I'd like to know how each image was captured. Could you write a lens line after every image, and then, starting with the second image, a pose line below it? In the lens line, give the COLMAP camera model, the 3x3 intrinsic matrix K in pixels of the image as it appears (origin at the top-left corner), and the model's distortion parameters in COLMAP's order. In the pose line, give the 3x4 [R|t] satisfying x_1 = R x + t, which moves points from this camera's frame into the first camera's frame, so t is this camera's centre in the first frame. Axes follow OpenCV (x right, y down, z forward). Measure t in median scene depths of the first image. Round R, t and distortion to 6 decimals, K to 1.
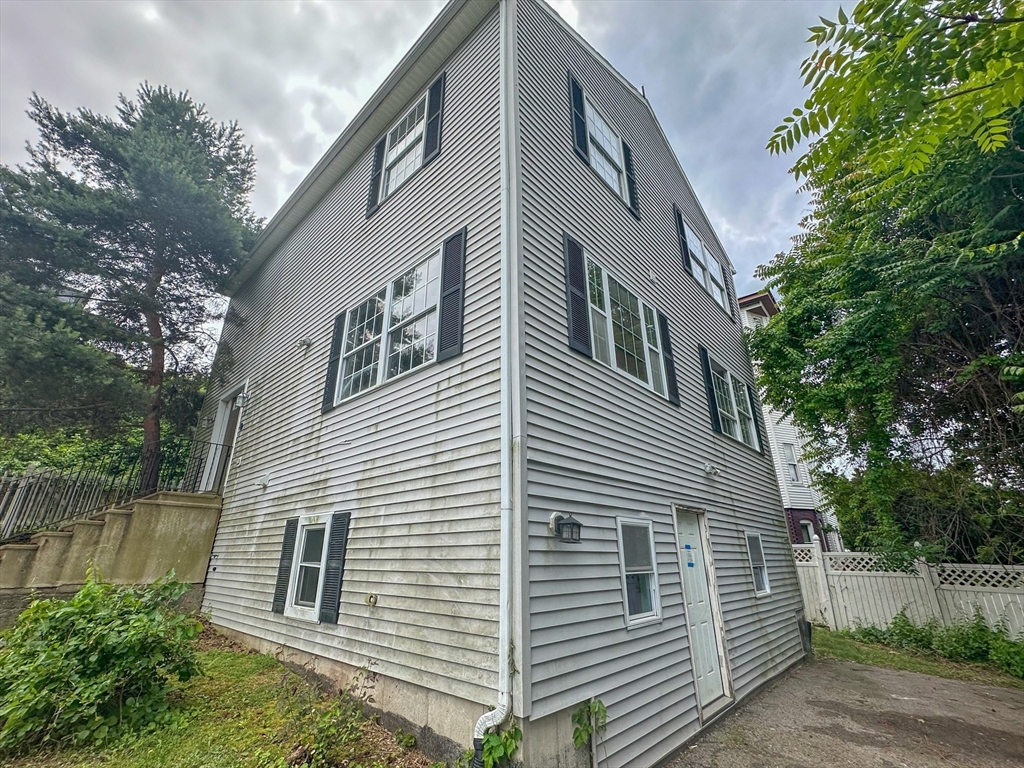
lens RADIAL K [[438.7, 0, 512.0], [0, 438.7, 384.7], [0, 0, 1]] dist [0.003285, 0.000335]
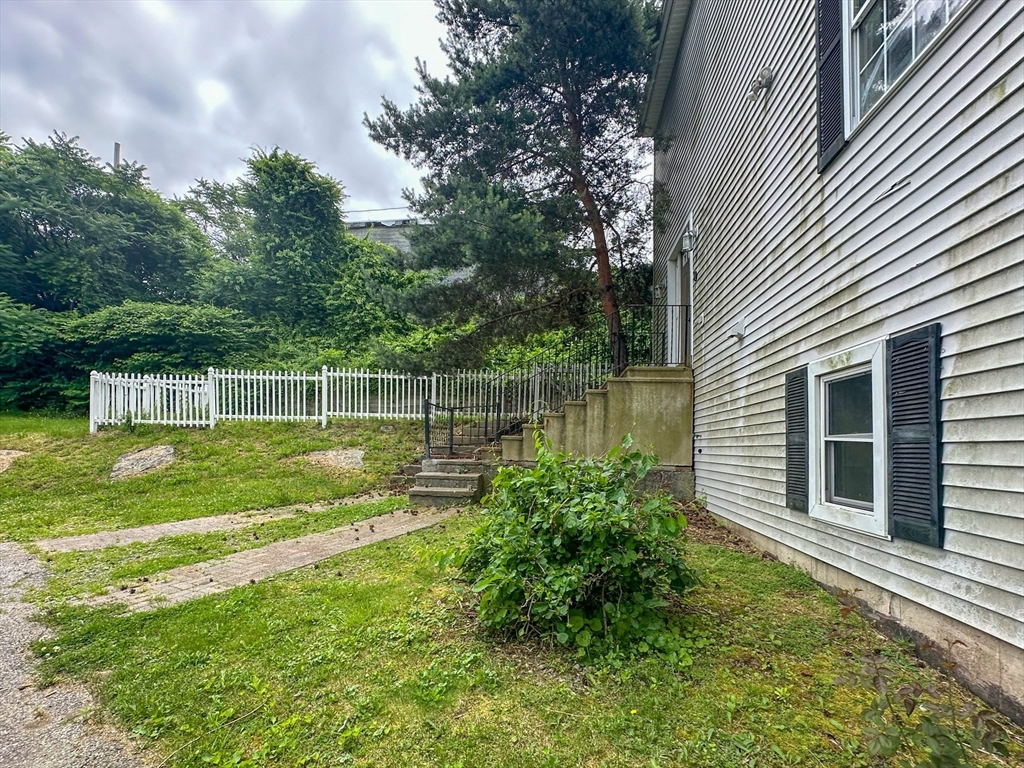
lens RADIAL K [[477.9, 0, 509.1], [0, 477.9, 443.4], [0, 0, 1]] dist [-0.005851, 0.000324]
pose [[0.576069, 0.001927, -0.817399, -0.225658], [0.282747, 0.937795, 0.201480, 0.184407], [0.766941, -0.347183, 0.539690, 0.367712]]
